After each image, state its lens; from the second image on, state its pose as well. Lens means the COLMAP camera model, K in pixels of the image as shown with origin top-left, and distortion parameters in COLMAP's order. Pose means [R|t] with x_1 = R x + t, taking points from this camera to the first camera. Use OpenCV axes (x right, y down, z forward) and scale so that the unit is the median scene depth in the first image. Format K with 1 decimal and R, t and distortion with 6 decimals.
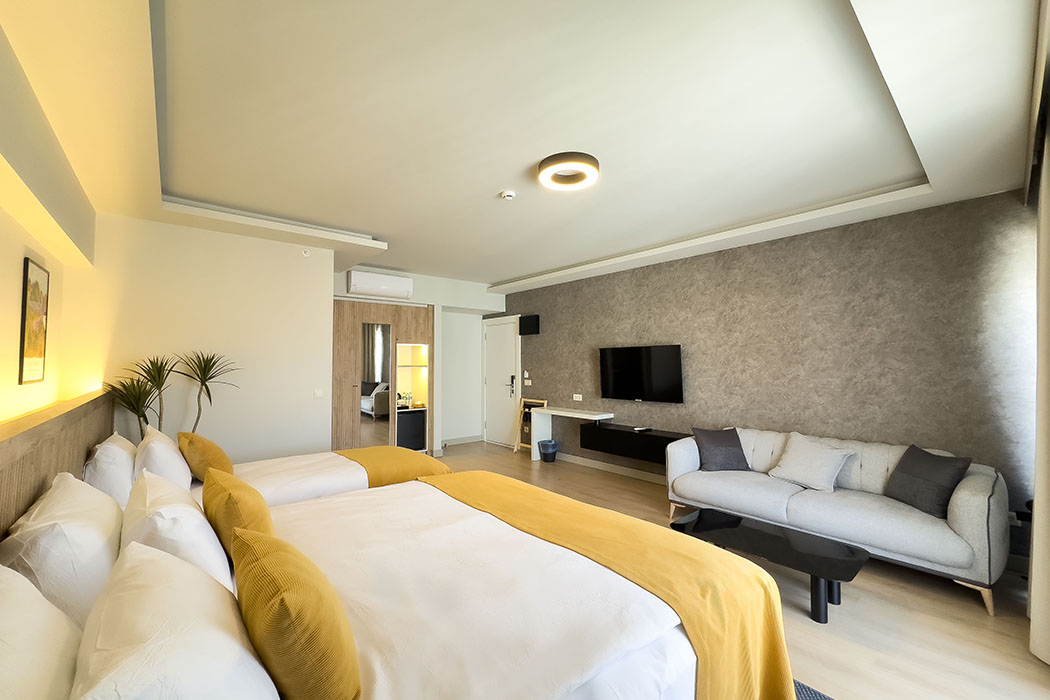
lens RADIAL K [[419.3, 0, 524.0], [0, 419.3, 348.6], [0, 0, 1]] dist [-0.001028, -0.000483]
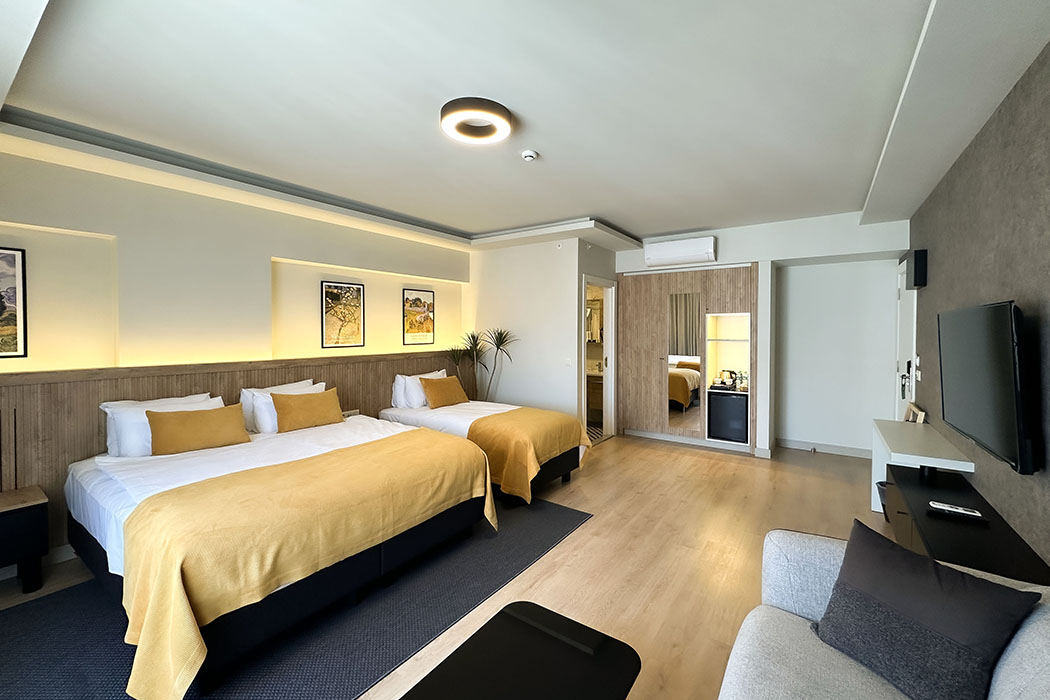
lens RADIAL K [[426.2, 0, 527.6], [0, 426.2, 335.7], [0, 0, 1]] dist [-0.000890, 0.000107]
pose [[0.255135, 0.015538, -0.966780, 0.503867], [0.031679, 0.999200, 0.024419, -0.000090], [0.966386, -0.036857, 0.254439, 0.442936]]
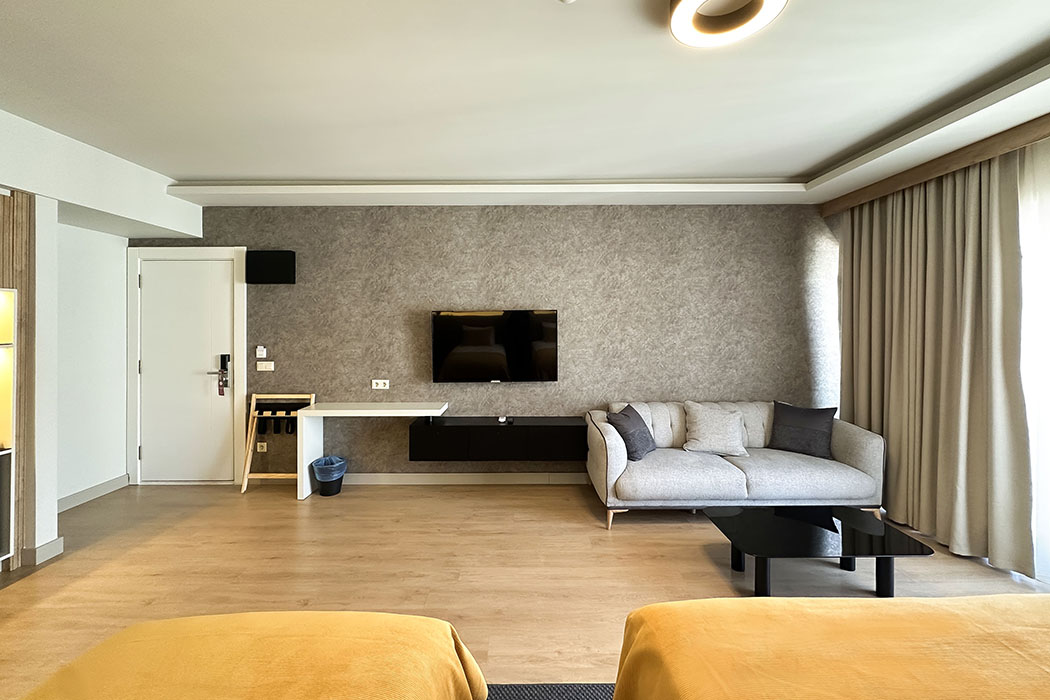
lens RADIAL K [[426.0, 0, 521.1], [0, 426.0, 323.6], [0, 0, 1]] dist [-0.001320, -0.000306]
pose [[0.648383, 0.004256, 0.761302, -0.255772], [-0.024328, 0.999589, 0.015132, 0.005453], [-0.760925, -0.028332, 0.648221, 0.425188]]
